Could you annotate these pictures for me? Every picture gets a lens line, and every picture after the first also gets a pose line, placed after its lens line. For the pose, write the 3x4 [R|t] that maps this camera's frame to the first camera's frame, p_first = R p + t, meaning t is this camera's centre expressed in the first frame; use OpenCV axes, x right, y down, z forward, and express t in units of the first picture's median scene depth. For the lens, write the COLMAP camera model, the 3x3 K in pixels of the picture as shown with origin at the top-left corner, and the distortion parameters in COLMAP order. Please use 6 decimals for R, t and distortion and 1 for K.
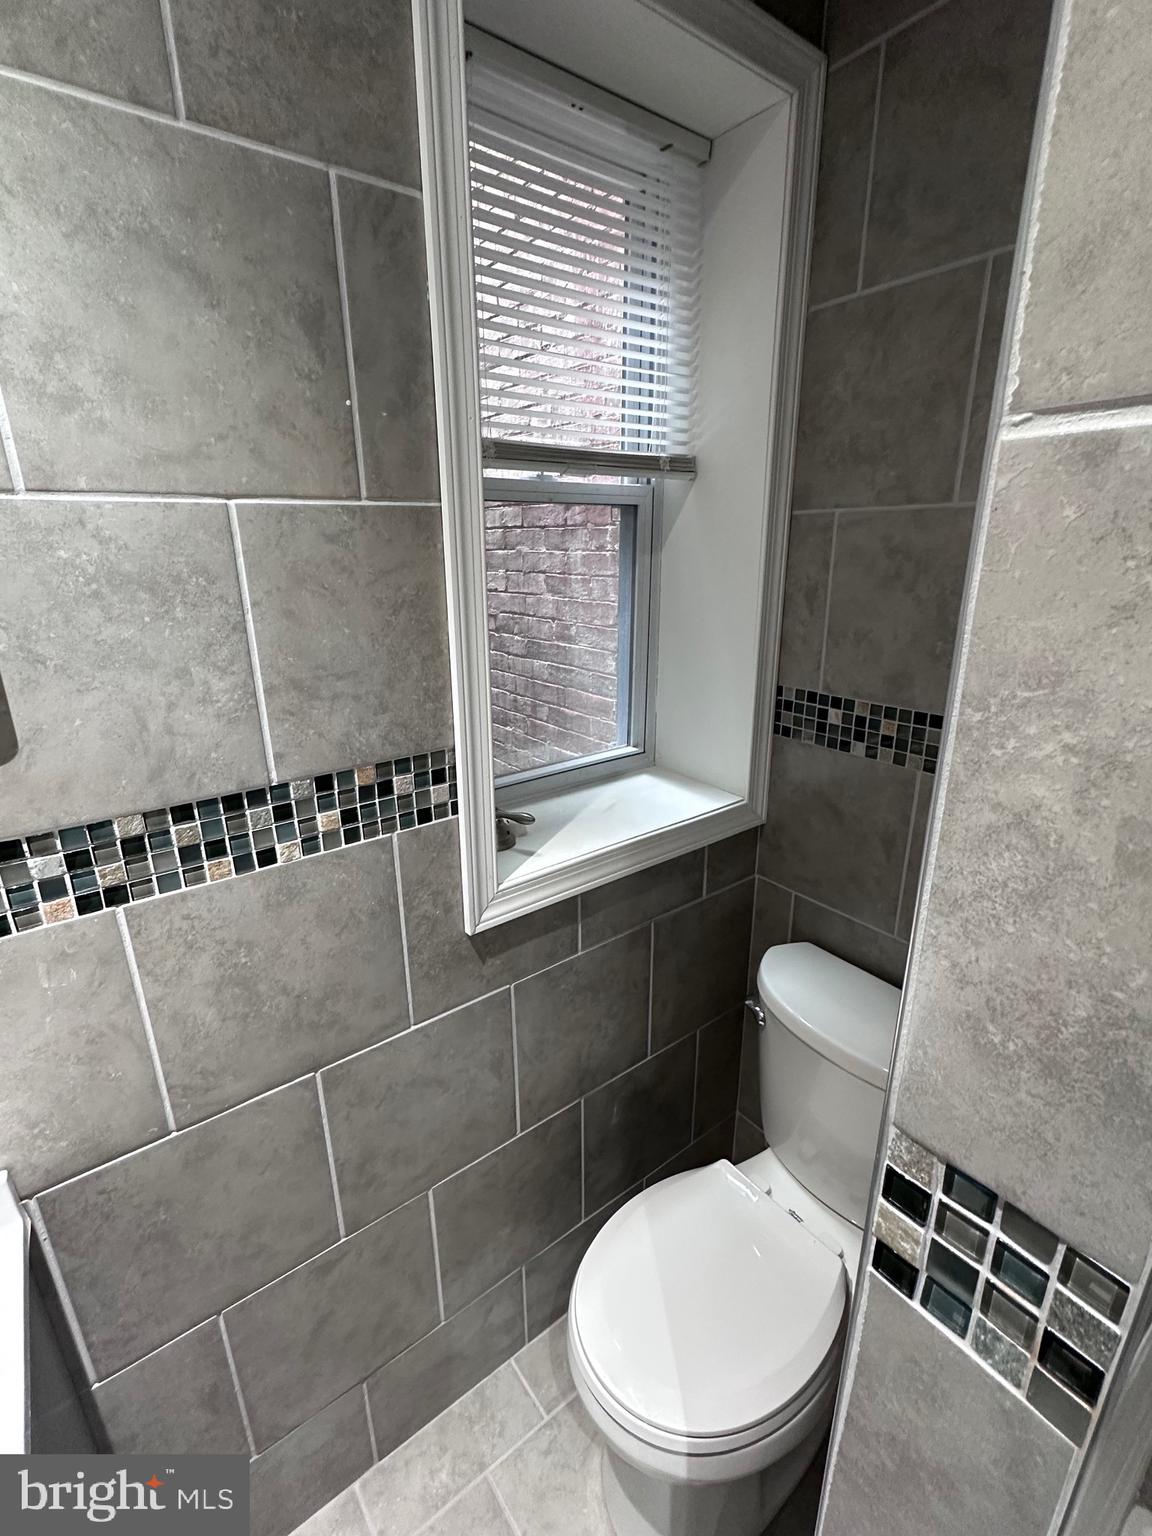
lens RADIAL K [[687.2, 0, 576.6], [0, 687.2, 773.1], [0, 0, 1]] dist [-0.007268, 0.000263]
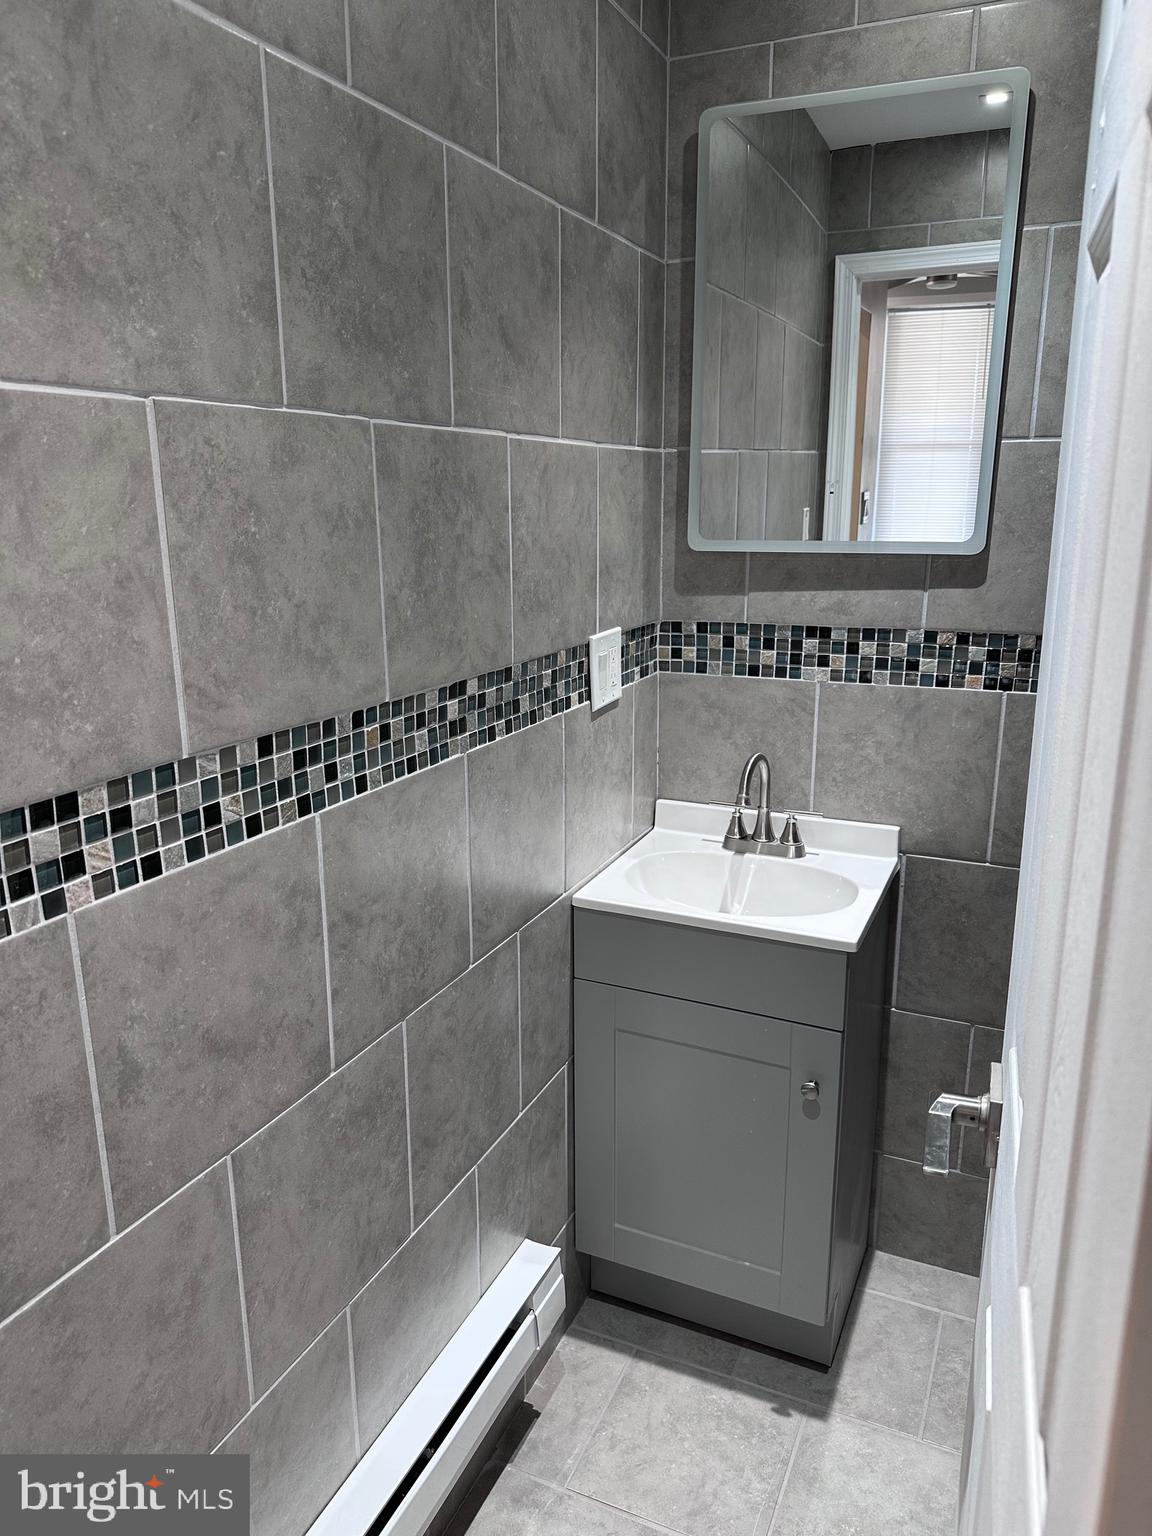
lens RADIAL K [[1086.9, 0, 576.0], [0, 1086.9, 768.4], [0, 0, 1]] dist [0.044458, -0.051826]
pose [[0.487256, 0.225235, -0.843712, 0.905133], [-0.276873, 0.956163, 0.095356, 0.352961], [0.828204, 0.187138, 0.528258, -0.997293]]
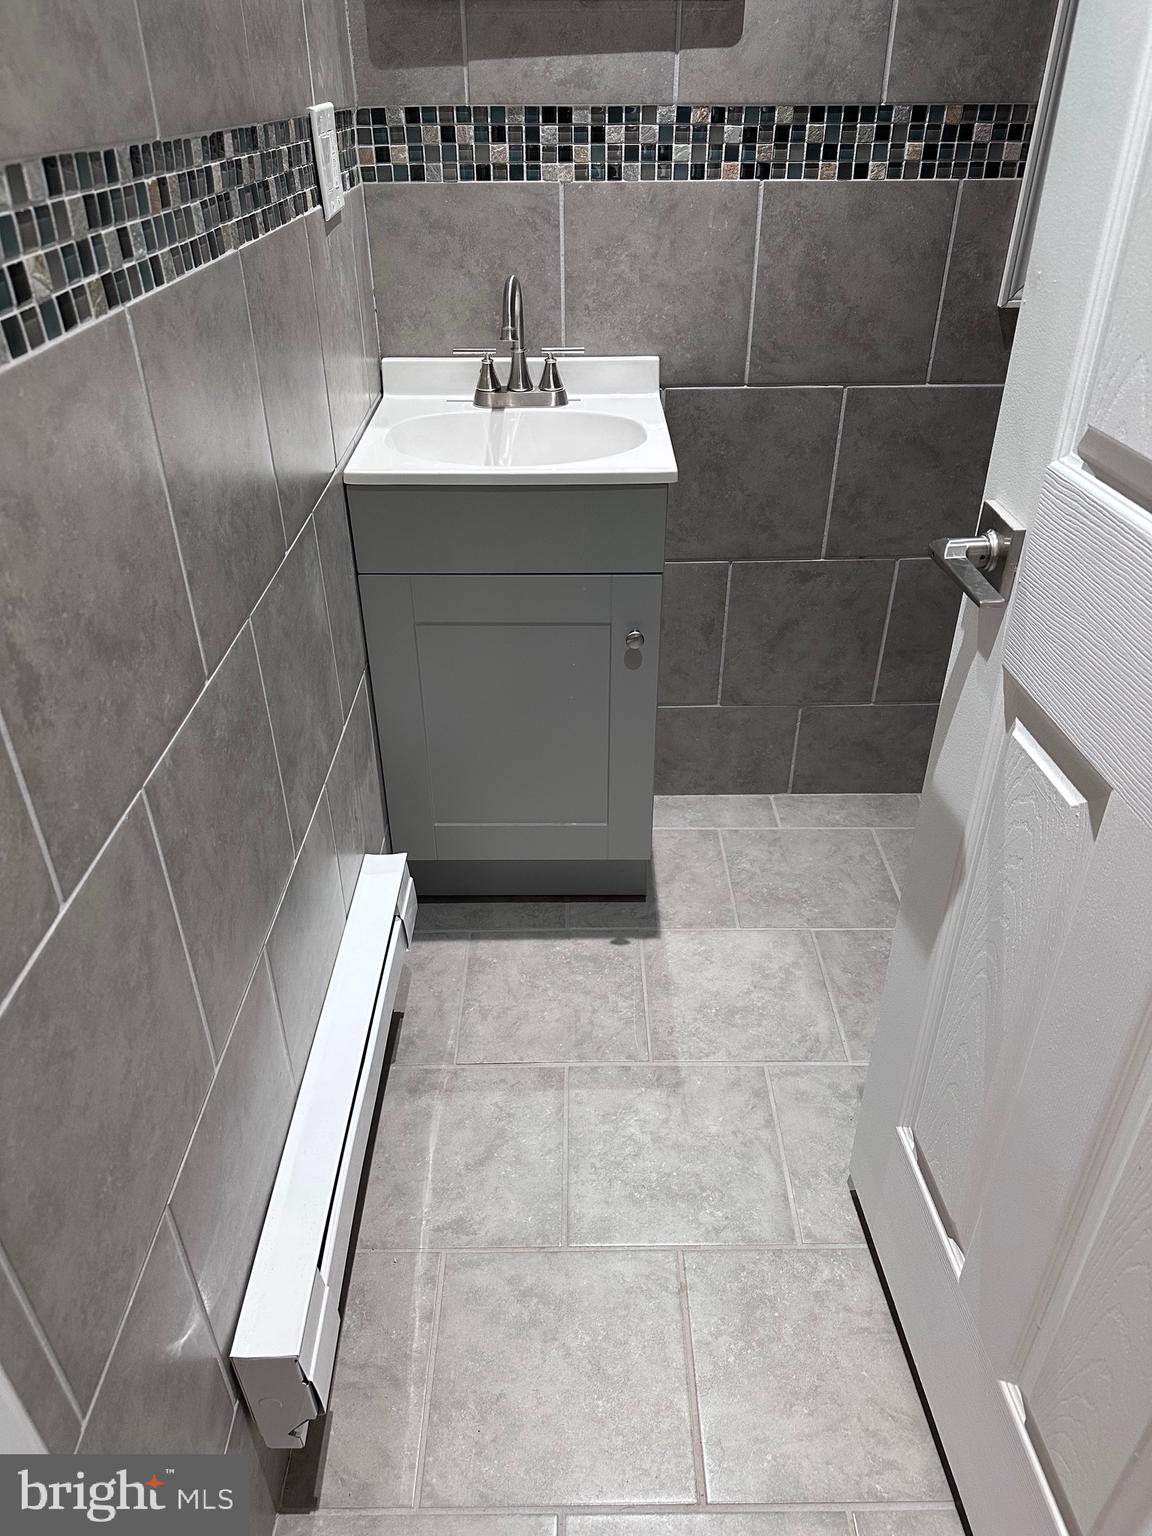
lens RADIAL K [[1086.9, 0, 588.7], [0, 1086.9, 774.1], [0, 0, 1]] dist [0.044458, -0.051826]
pose [[0.813057, 0.323518, -0.484019, 0.497937], [-0.190690, 0.933511, 0.303636, 0.649578], [0.550069, -0.154576, 0.820689, -1.151656]]
